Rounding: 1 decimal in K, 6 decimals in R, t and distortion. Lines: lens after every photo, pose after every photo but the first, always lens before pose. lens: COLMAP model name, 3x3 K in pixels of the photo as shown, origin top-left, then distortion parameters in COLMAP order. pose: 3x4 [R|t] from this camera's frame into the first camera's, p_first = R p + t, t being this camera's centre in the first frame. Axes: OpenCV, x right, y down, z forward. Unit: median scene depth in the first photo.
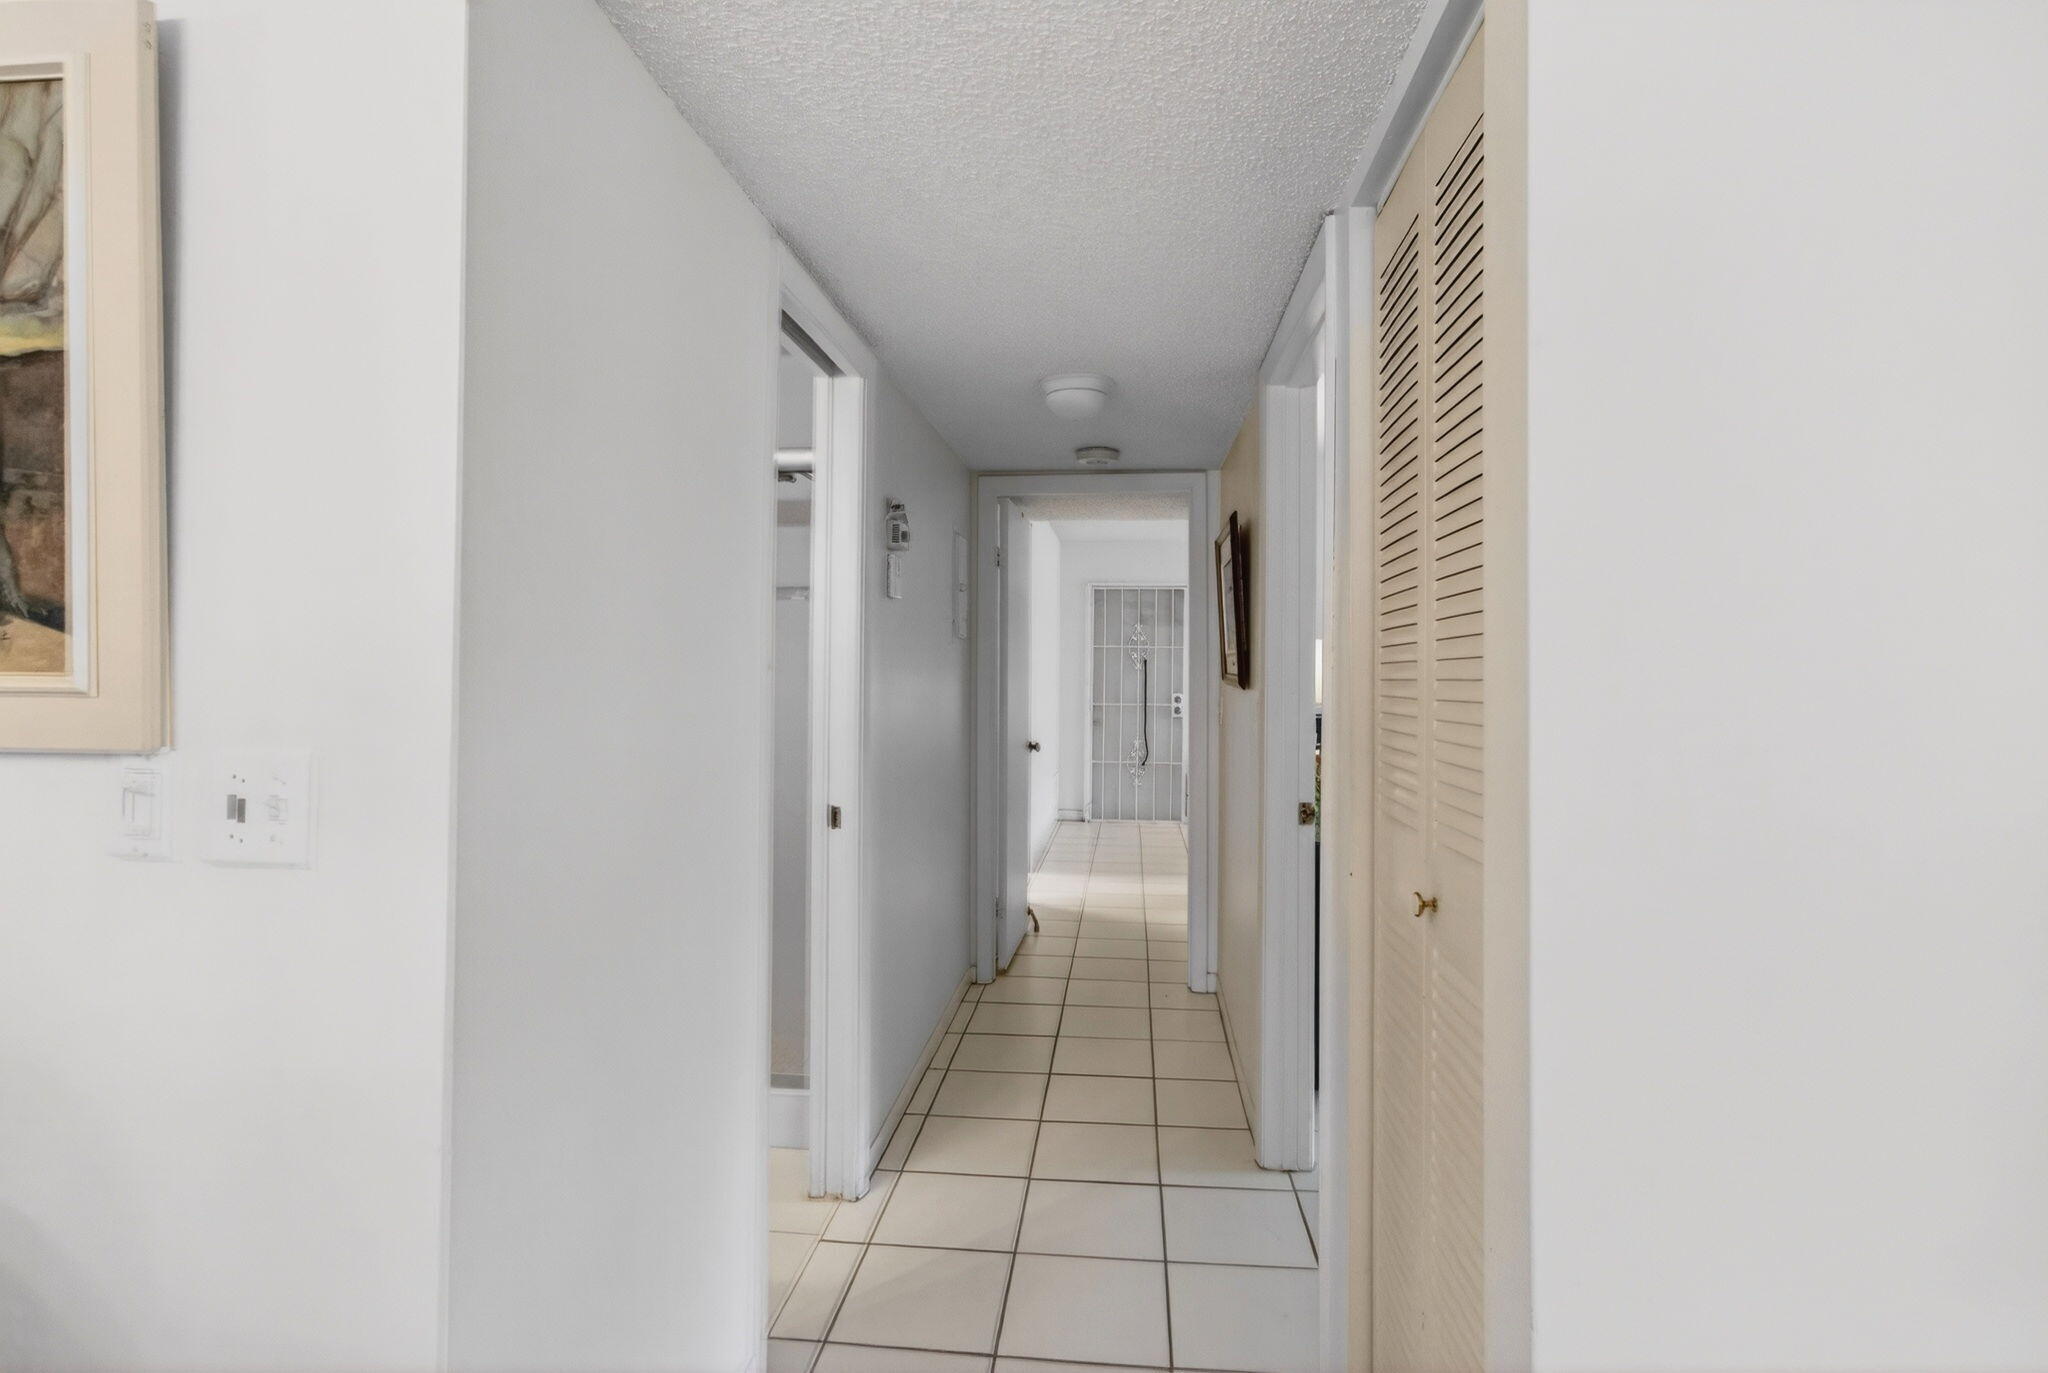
lens RADIAL K [[994.1, 0, 1024.0], [0, 994.1, 686.5], [0, 0, 1]] dist [-0.001418, -0.000247]
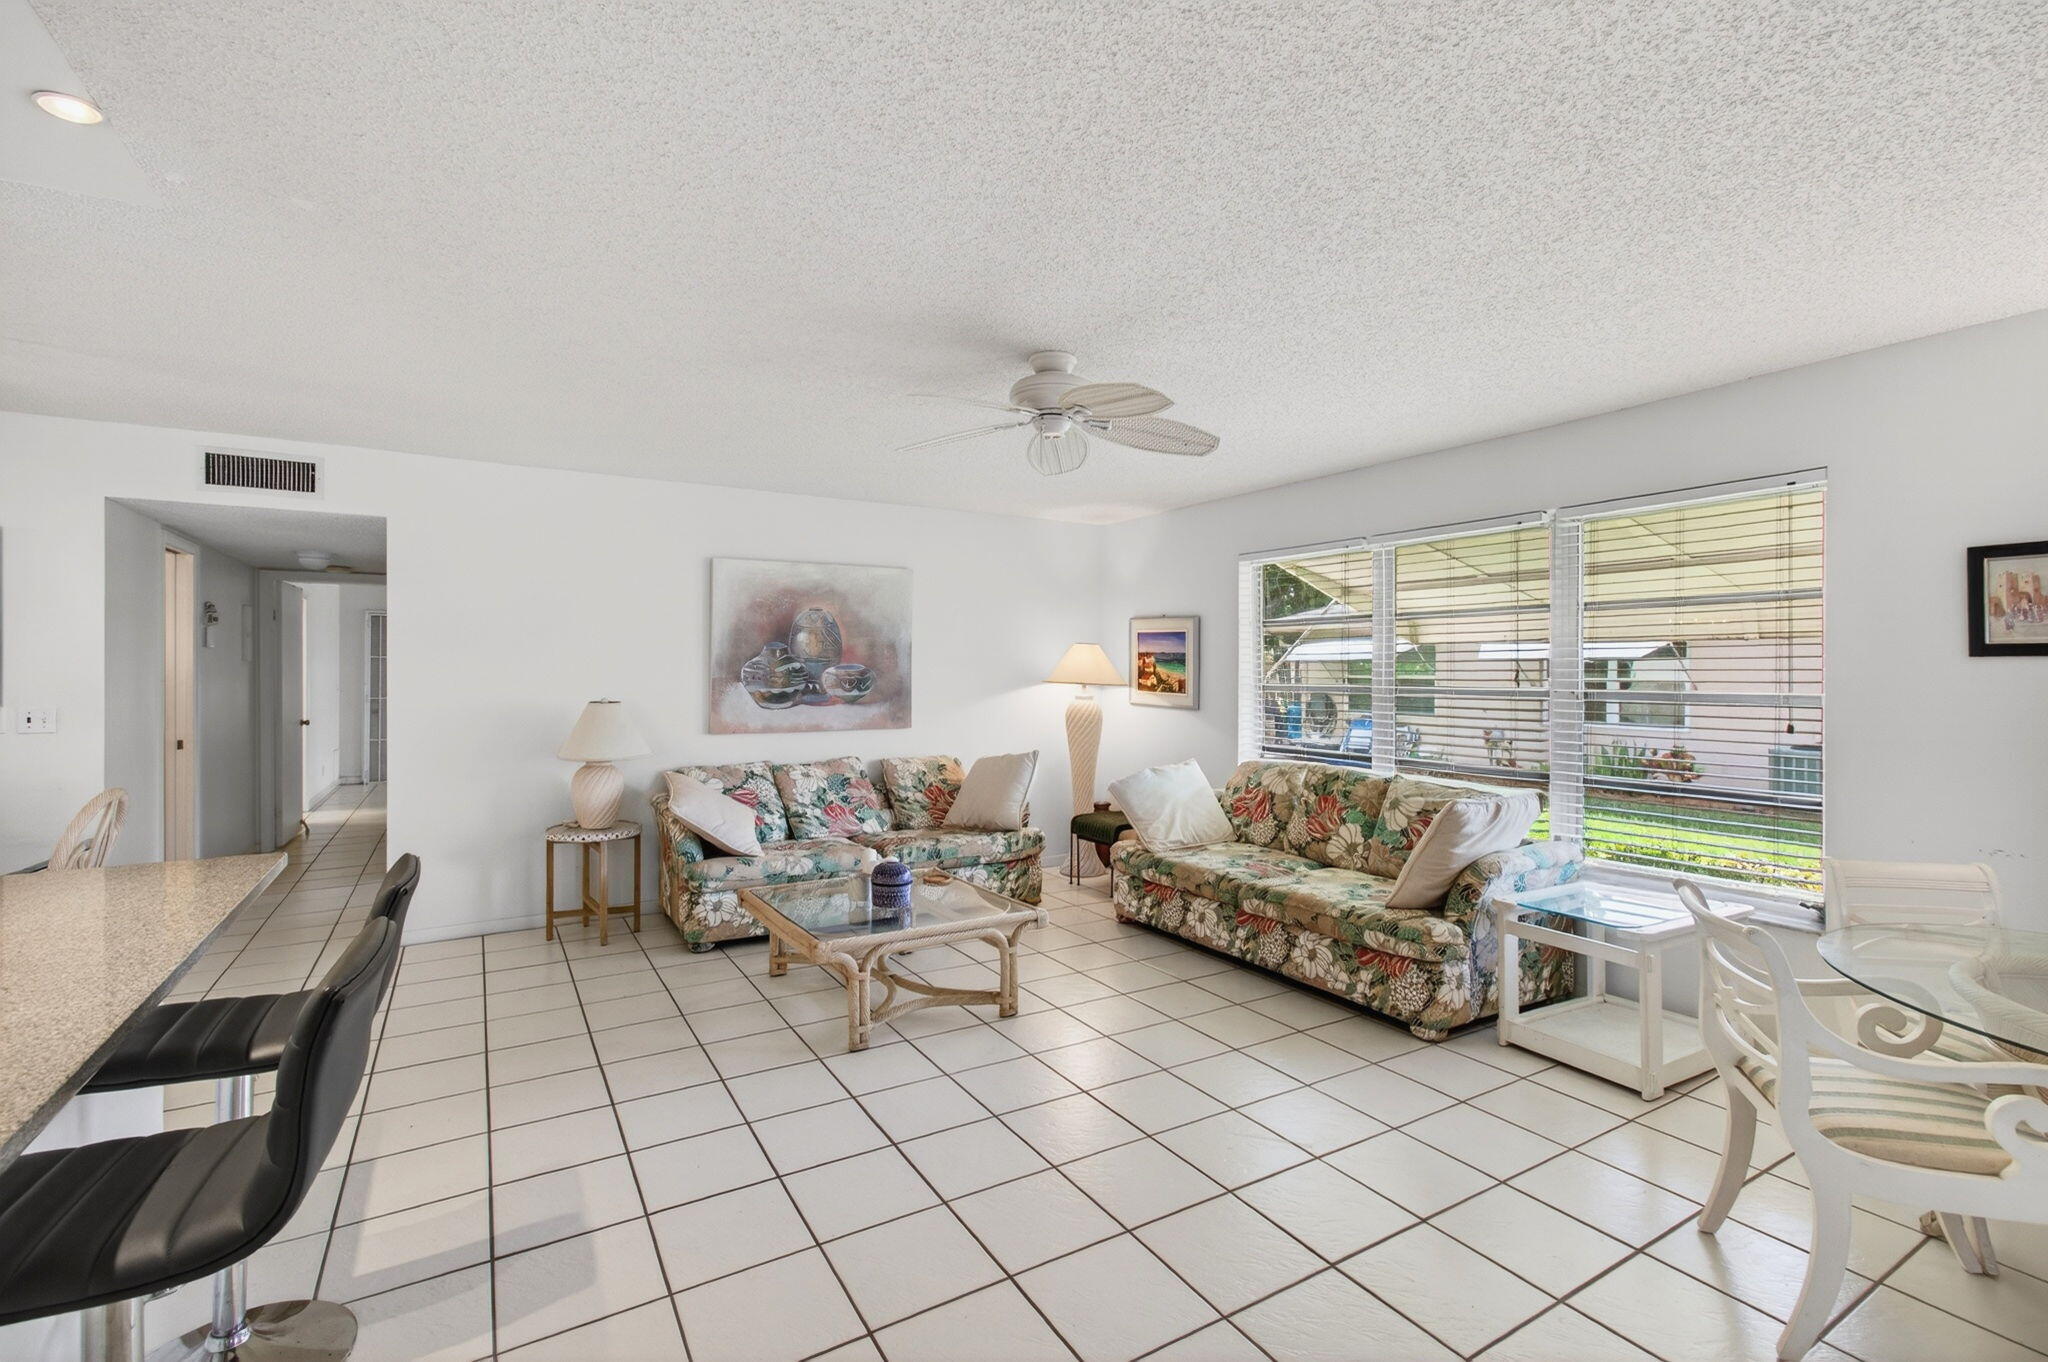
lens RADIAL K [[927.9, 0, 1019.9], [0, 927.9, 669.5], [0, 0, 1]] dist [-0.032388, 0.034799]
pose [[0.799031, 0.000989, 0.601289, 0.078460], [0.002710, 0.999983, -0.005245, -0.024295], [-0.601284, 0.005820, 0.799014, -1.822587]]
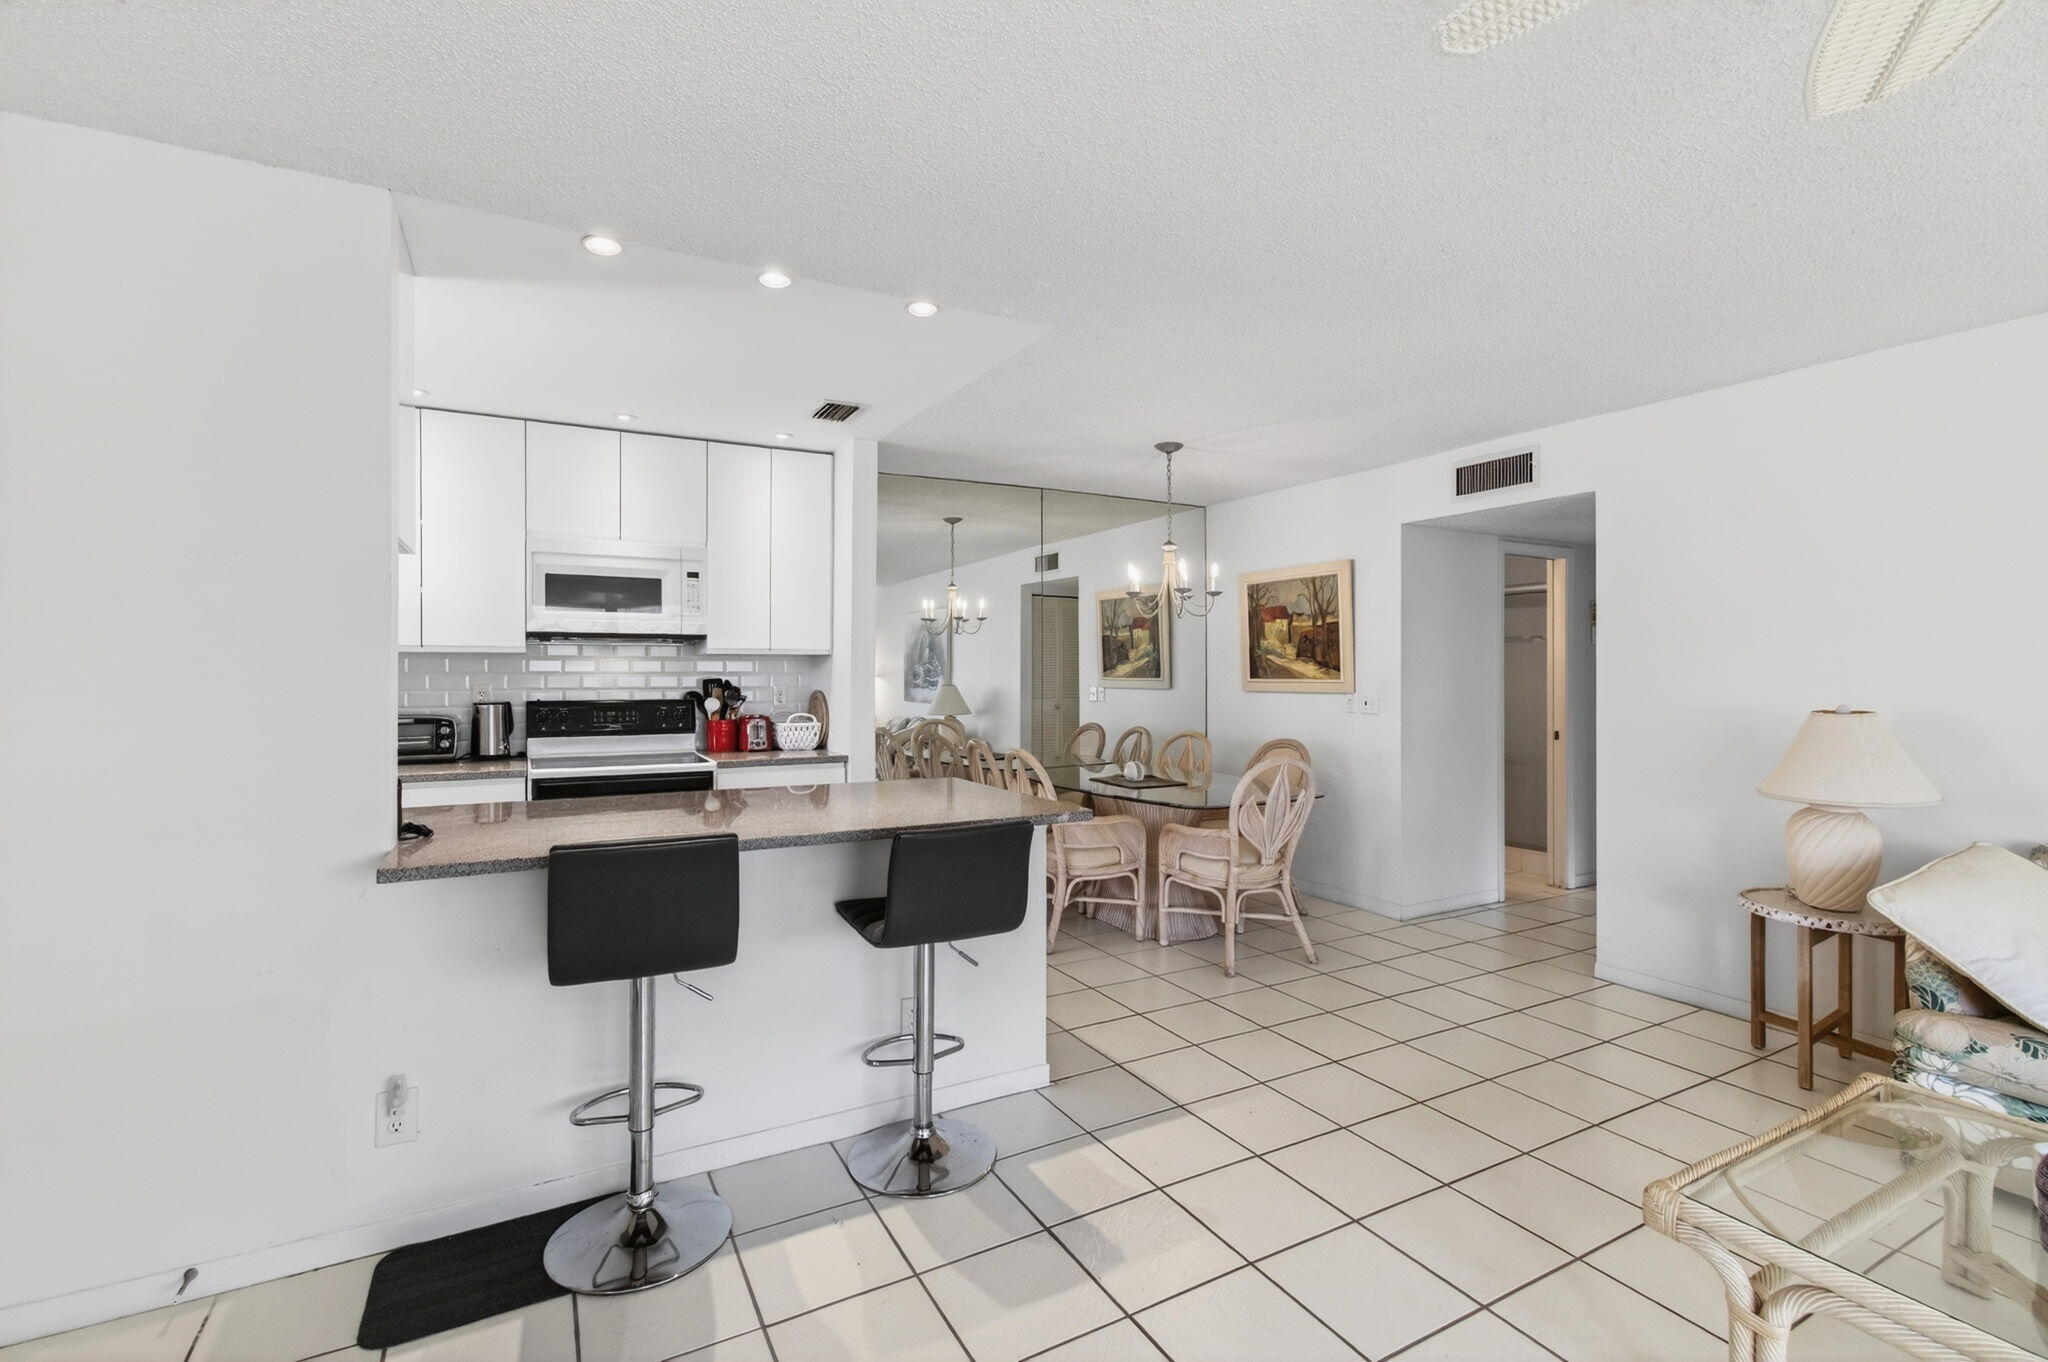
lens RADIAL K [[927.9, 0, 1019.9], [0, 927.9, 669.5], [0, 0, 1]] dist [-0.032388, 0.034799]
pose [[0.574452, -0.001516, -0.818537, 0.903544], [-0.004235, 0.999979, -0.004823, -0.014229], [0.818527, 0.006237, 0.574434, -1.377362]]
